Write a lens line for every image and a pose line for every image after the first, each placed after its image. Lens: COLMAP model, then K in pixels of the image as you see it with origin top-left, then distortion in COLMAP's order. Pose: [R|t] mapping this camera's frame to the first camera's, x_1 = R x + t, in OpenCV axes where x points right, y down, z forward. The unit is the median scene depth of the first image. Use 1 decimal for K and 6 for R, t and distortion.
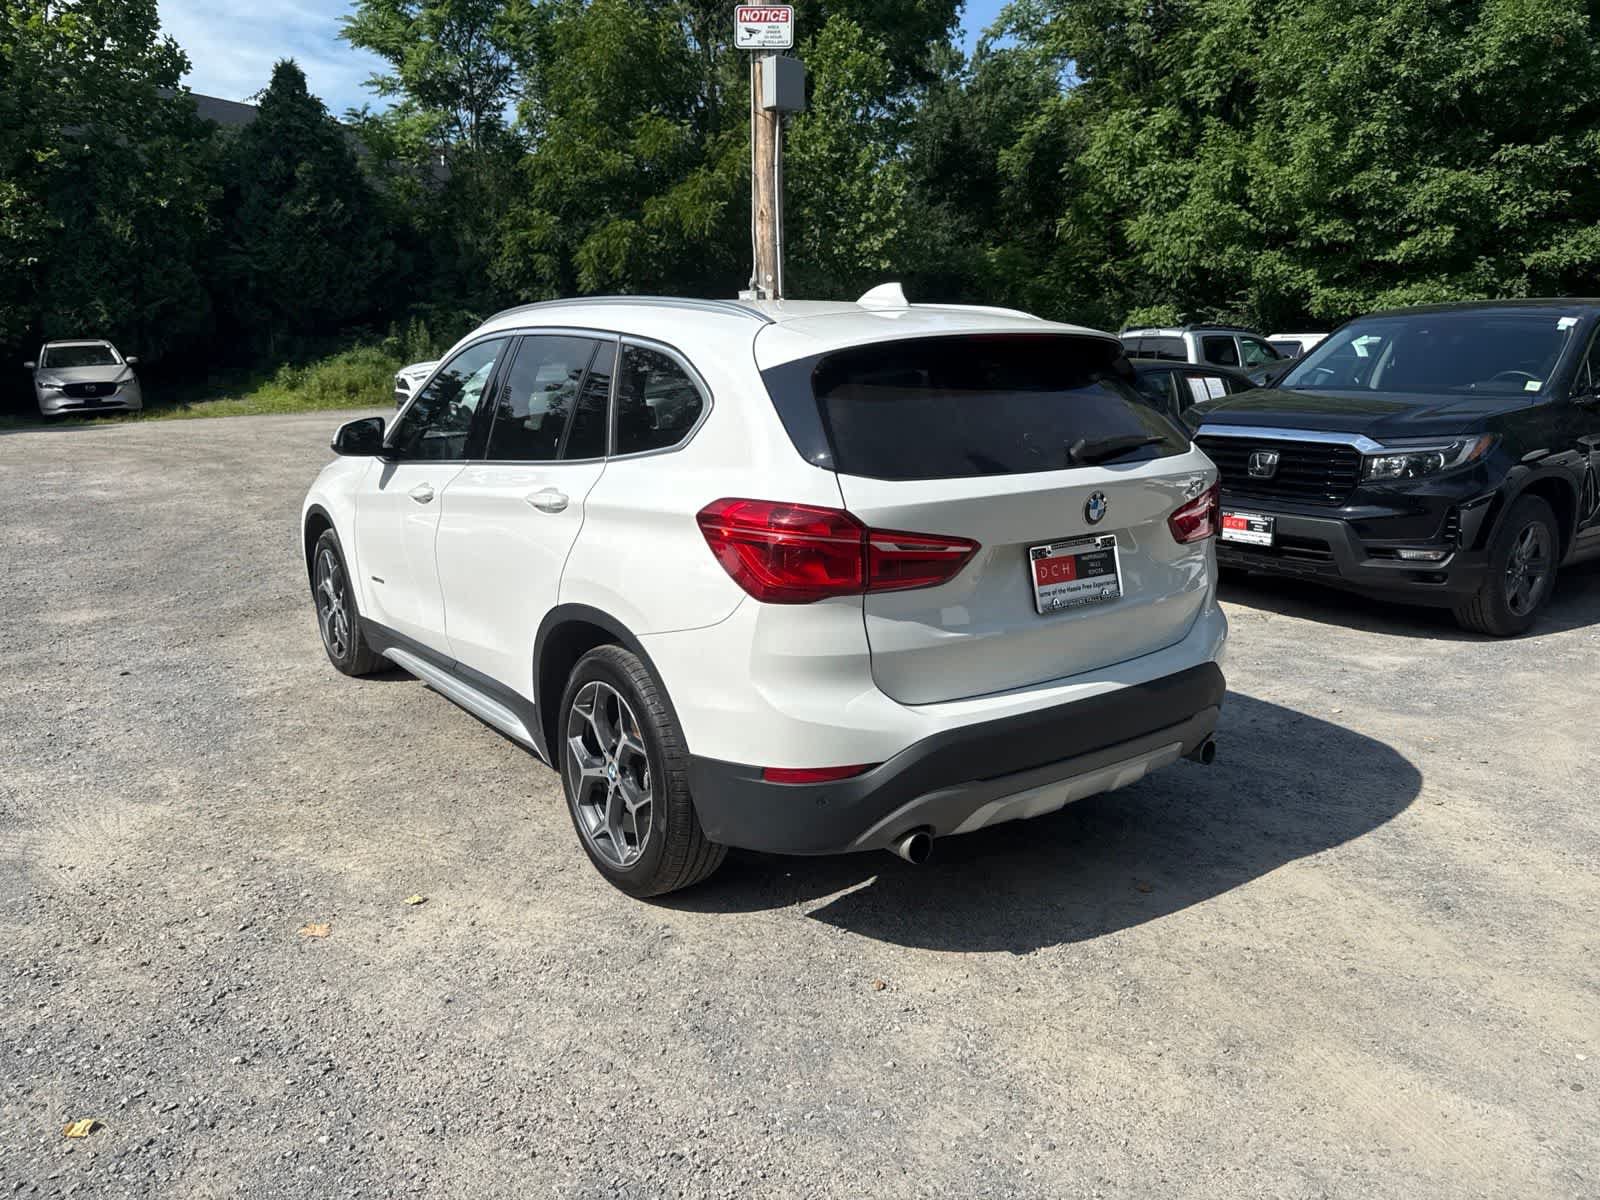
lens RADIAL K [[1127.4, 0, 799.6], [0, 1127.4, 597.9], [0, 0, 1]] dist [0.018036, -0.026415]
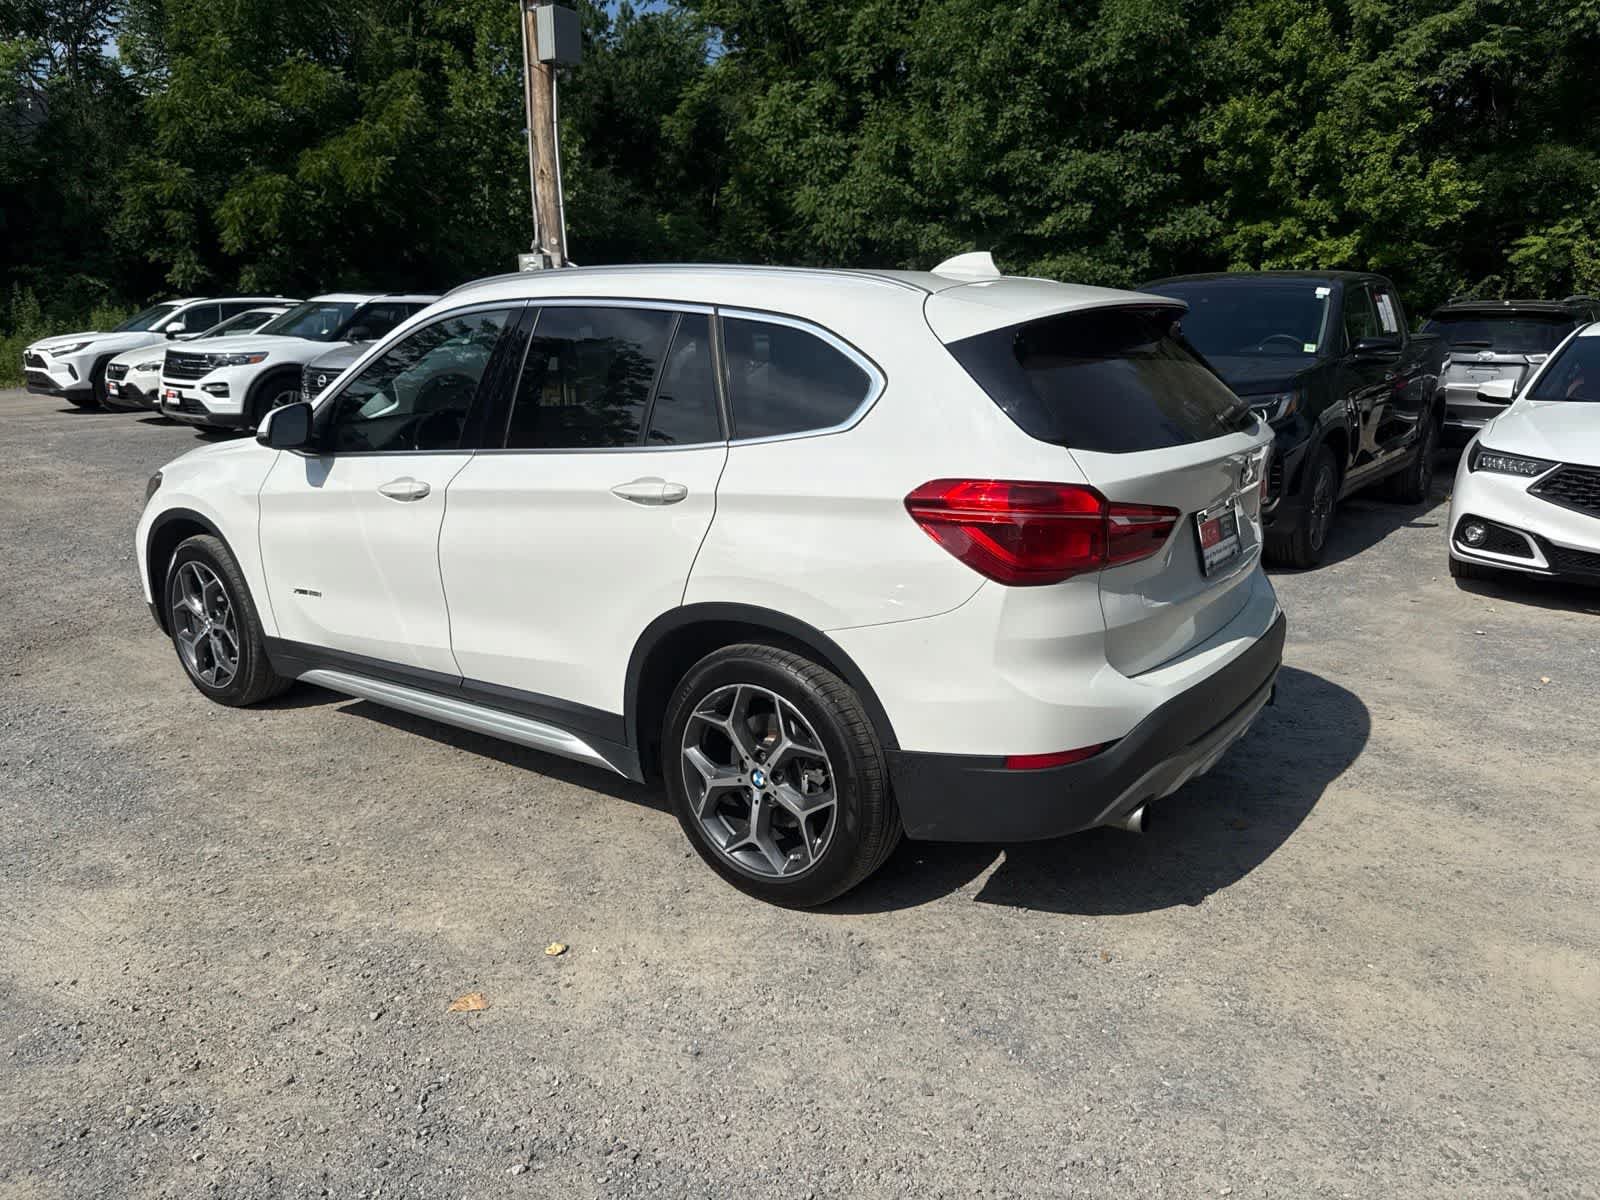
lens RADIAL K [[1127.4, 0, 796.7], [0, 1127.4, 594.5], [0, 0, 1]] dist [0.018036, -0.026415]
pose [[0.955226, -0.075388, 0.286112, -0.046651], [0.068339, 0.997063, 0.034557, -0.003322], [-0.287877, -0.013457, 0.957573, 0.012213]]
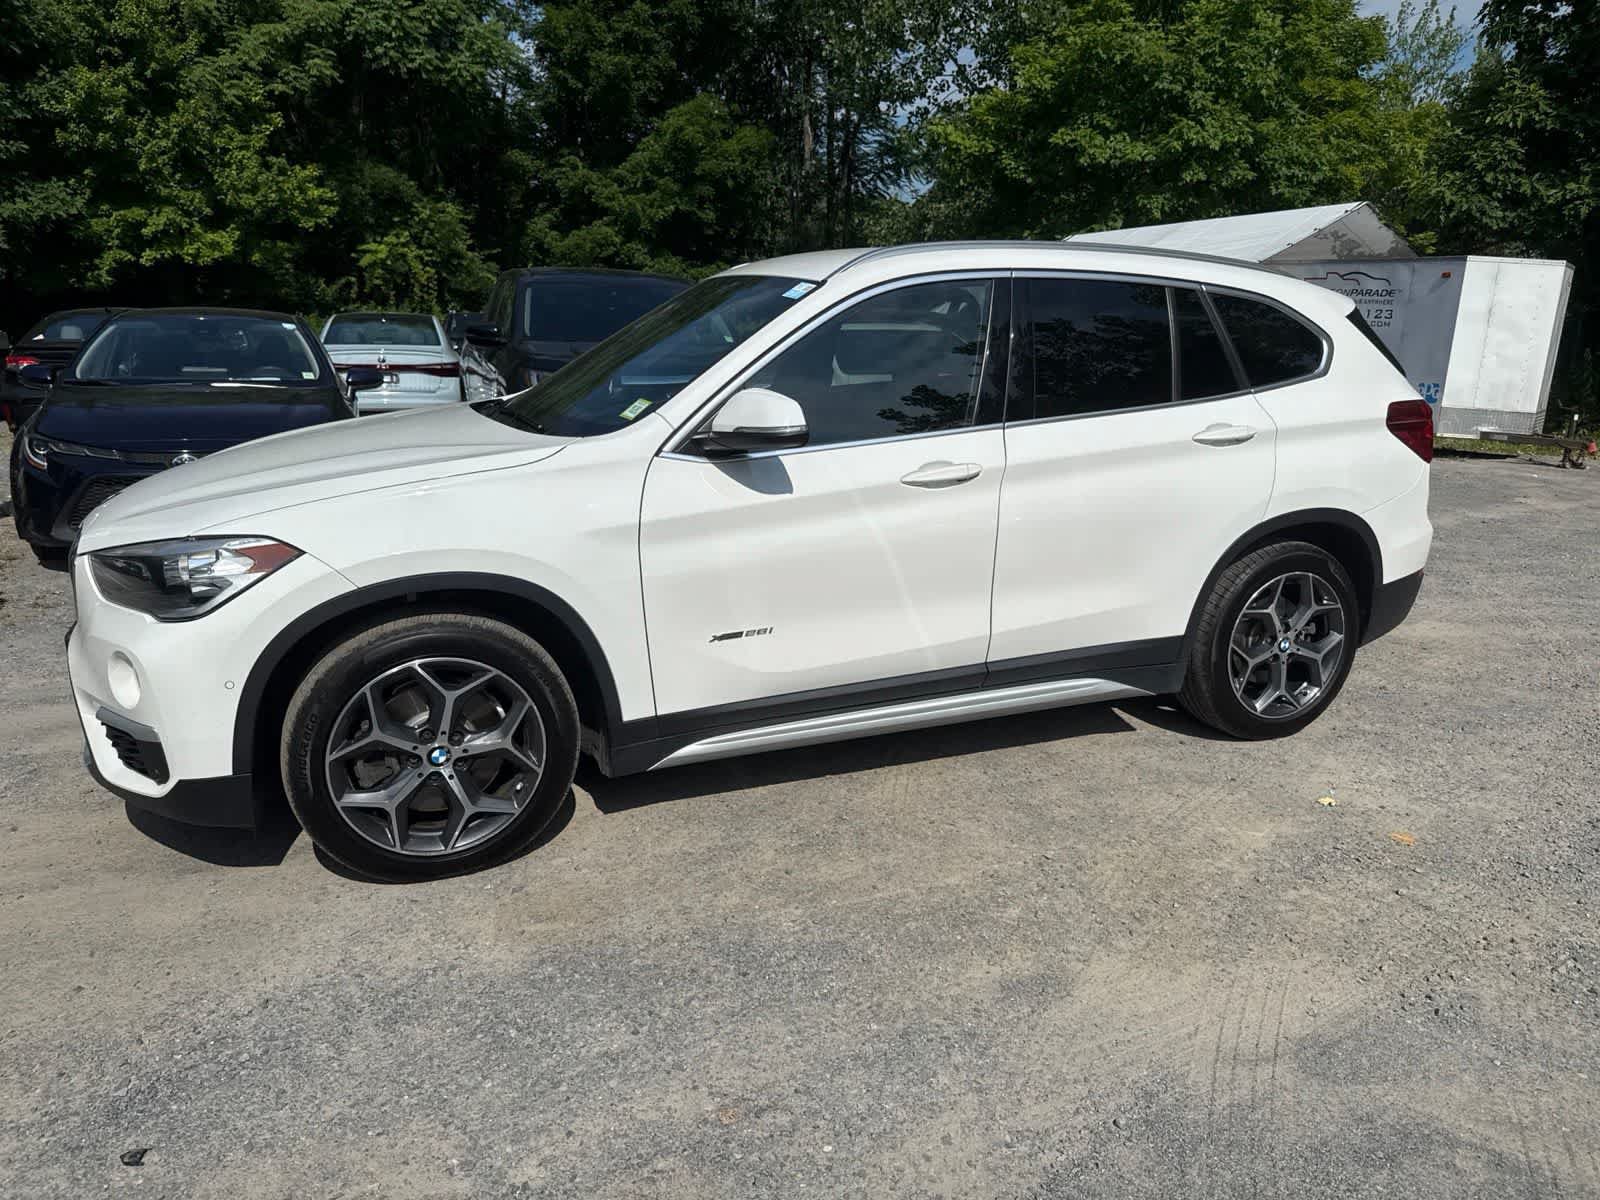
lens RADIAL K [[1127.4, 0, 806.2], [0, 1127.4, 584.6], [0, 0, 1]] dist [0.018036, -0.026415]
pose [[0.241661, -0.215836, 0.946052, -0.172489], [0.192025, 0.966306, 0.171405, -0.026344], [-0.951171, 0.140243, 0.274964, 0.137261]]
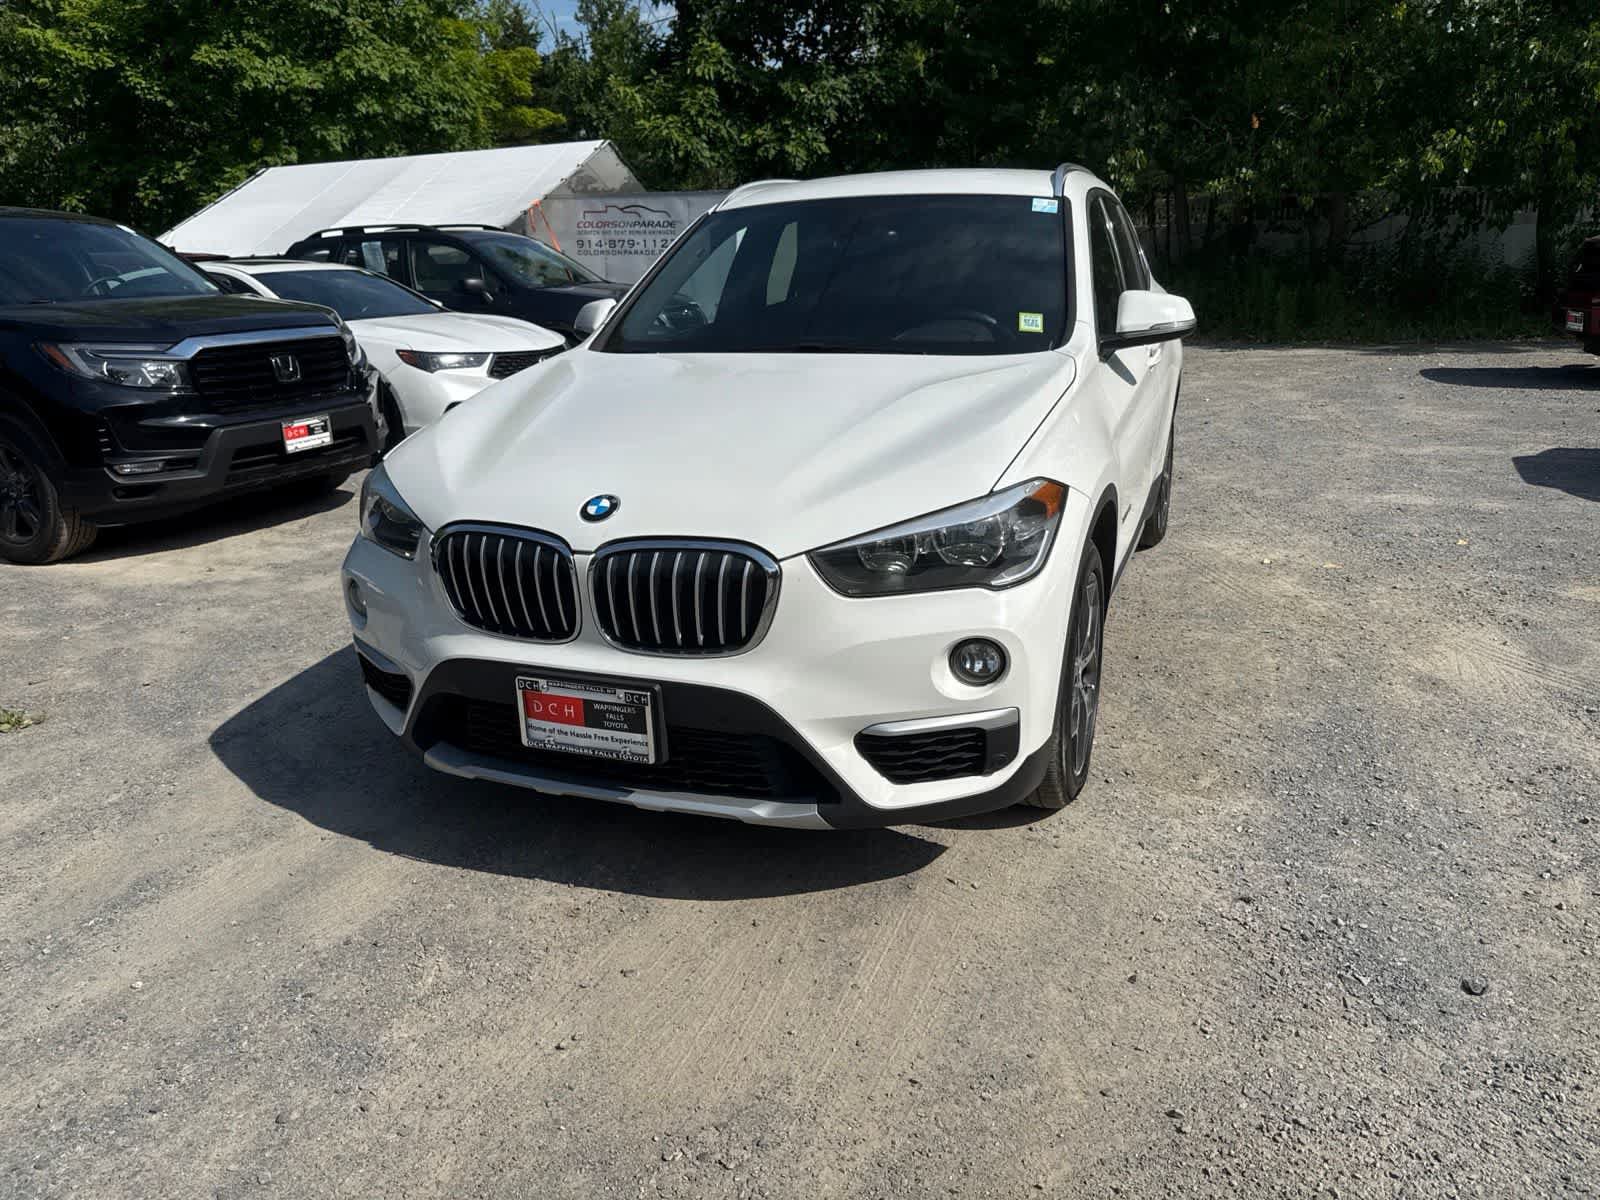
lens RADIAL K [[1127.4, 0, 774.2], [0, 1127.4, 612.5], [0, 0, 1]] dist [0.018036, -0.026415]
pose [[-0.514260, -0.242899, 0.822519, -0.157082], [0.213219, 0.892734, 0.396944, -0.054261], [-0.830707, 0.379509, -0.407307, 0.269676]]
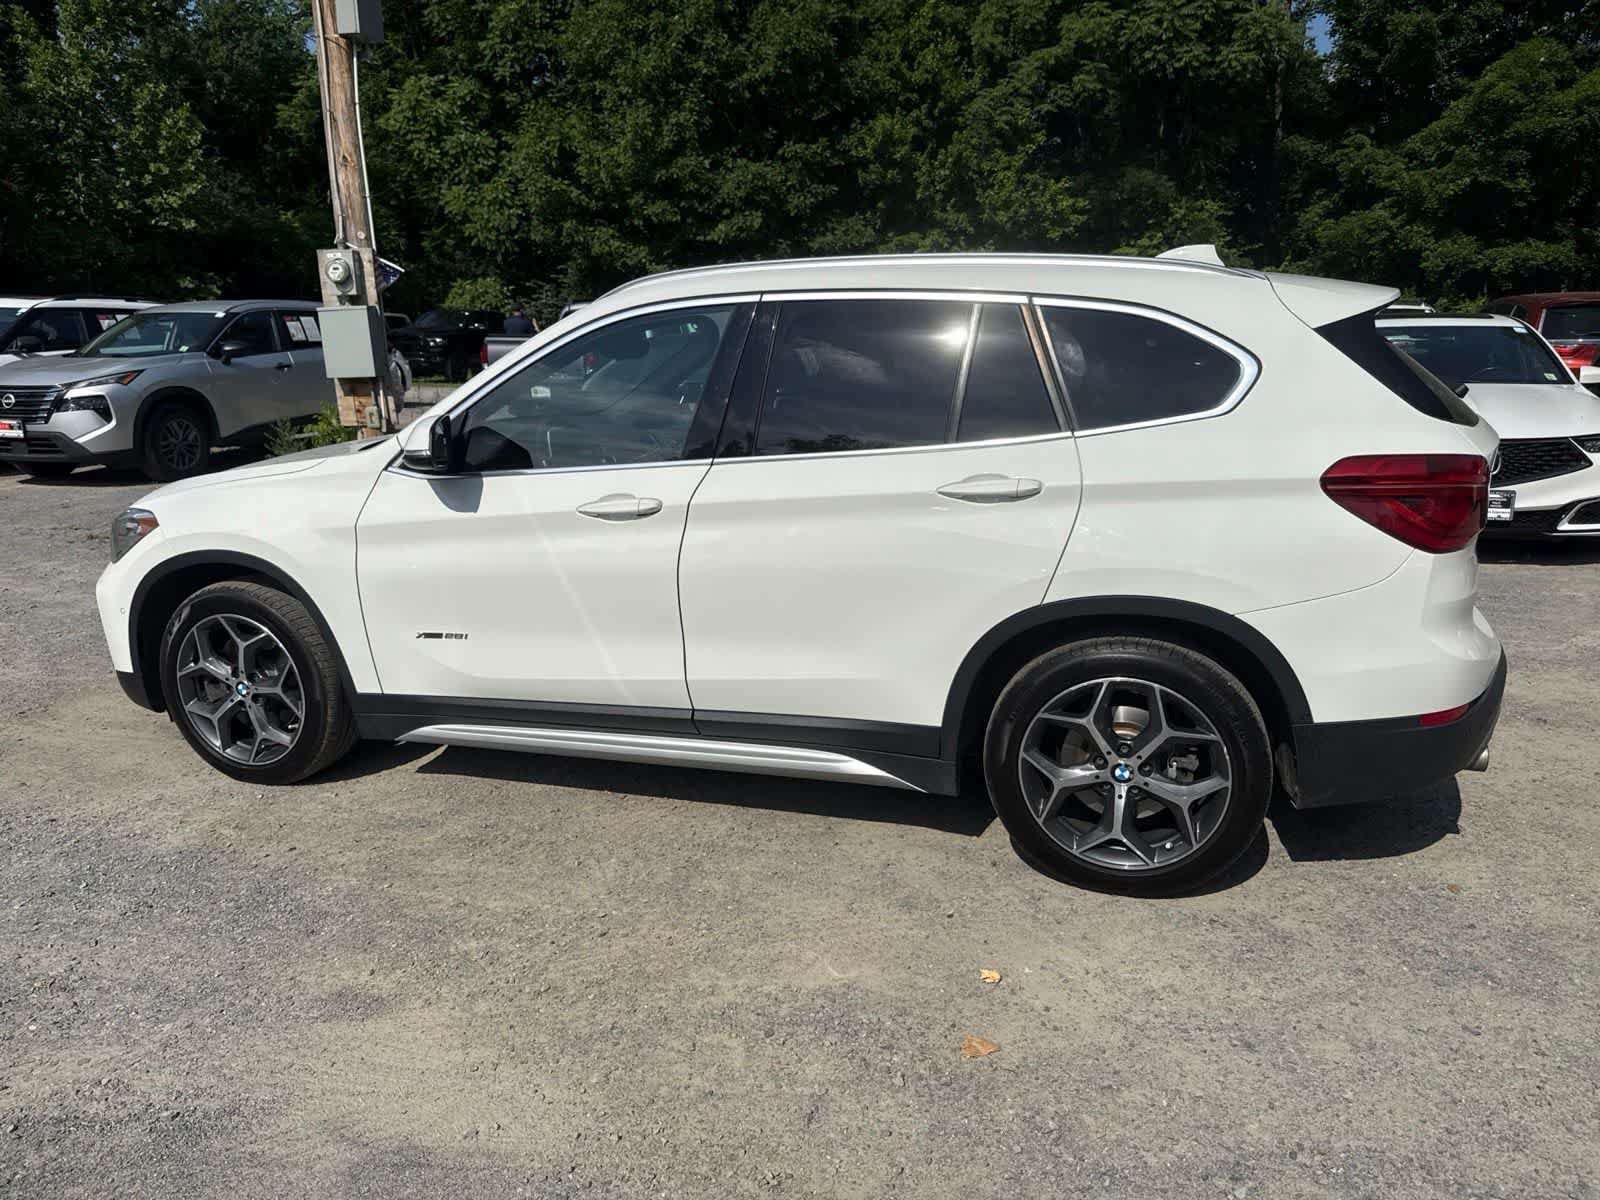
lens RADIAL K [[1127.4, 0, 790.3], [0, 1127.4, 597.7], [0, 0, 1]] dist [0.018036, -0.026415]
pose [[0.812483, -0.149531, 0.563483, -0.105585], [0.137185, 0.988444, 0.064496, -0.010004], [-0.566615, 0.024899, 0.823607, 0.046674]]
